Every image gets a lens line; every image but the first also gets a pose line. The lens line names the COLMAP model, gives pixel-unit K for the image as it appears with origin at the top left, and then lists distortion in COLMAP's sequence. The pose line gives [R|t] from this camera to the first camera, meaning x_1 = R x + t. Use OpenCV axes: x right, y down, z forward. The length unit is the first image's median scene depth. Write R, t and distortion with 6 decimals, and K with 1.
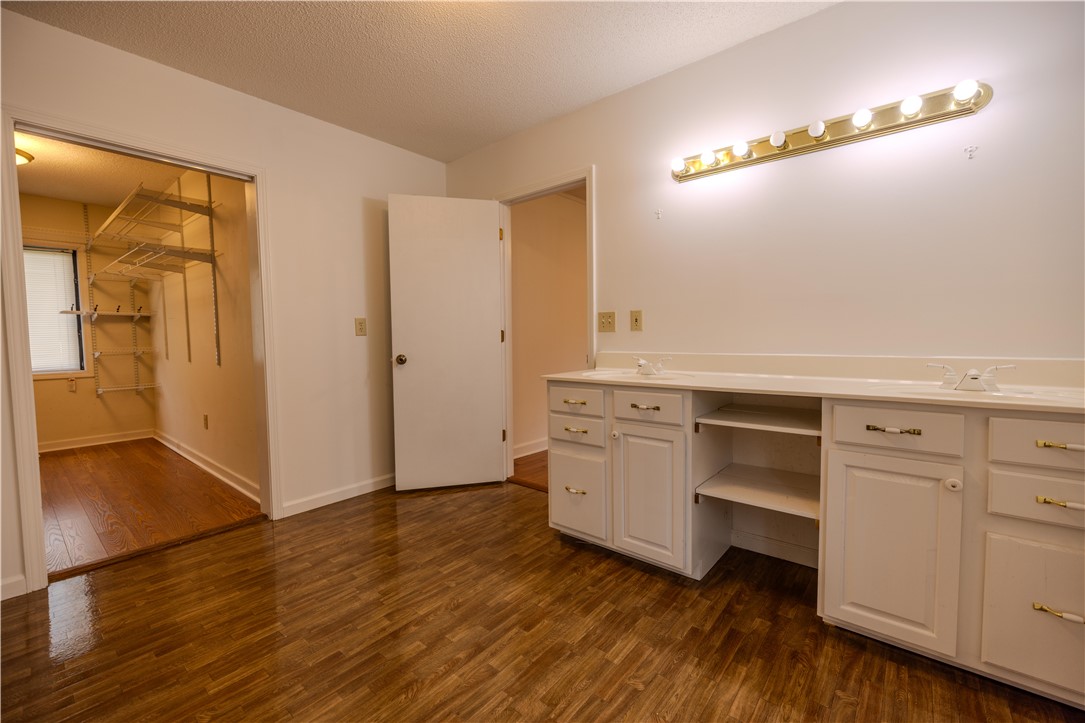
lens RADIAL K [[449.7, 0, 537.5], [0, 449.7, 362.5], [0, 0, 1]] dist [0.000635, -0.000108]
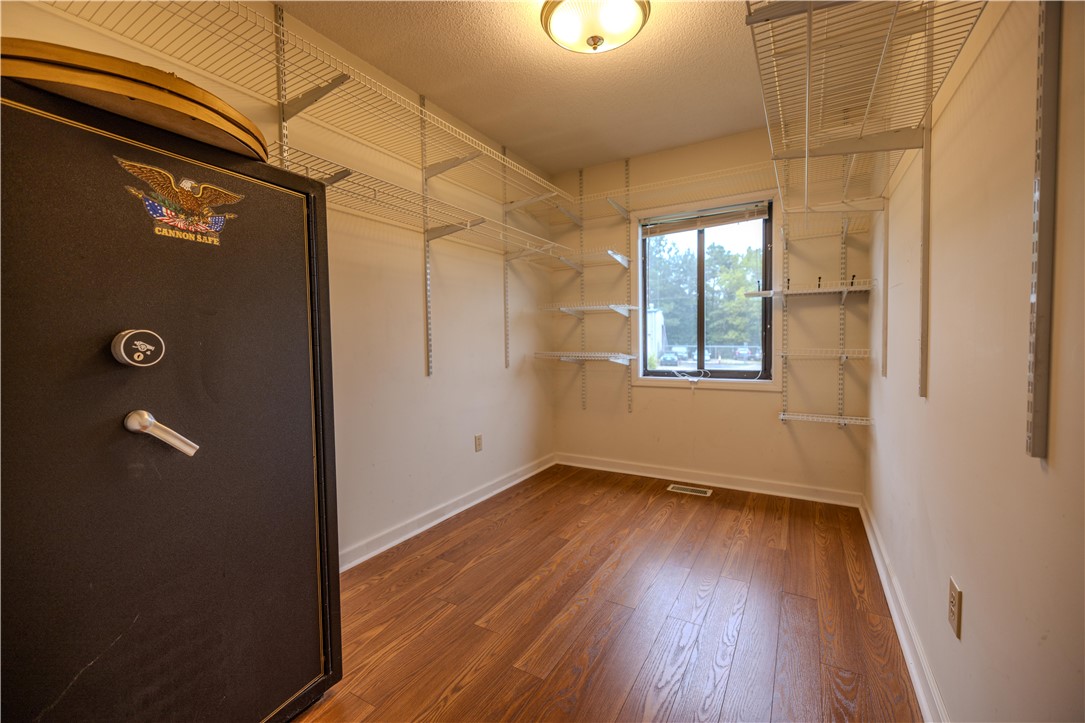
lens RADIAL K [[449.7, 0, 538.5], [0, 449.7, 355.7], [0, 0, 1]] dist [0.000635, -0.000108]
pose [[0.156980, 0.045422, -0.986557, -0.395510], [-0.047645, 0.998127, 0.038374, -0.027450], [0.986452, 0.040980, 0.158850, 0.538168]]
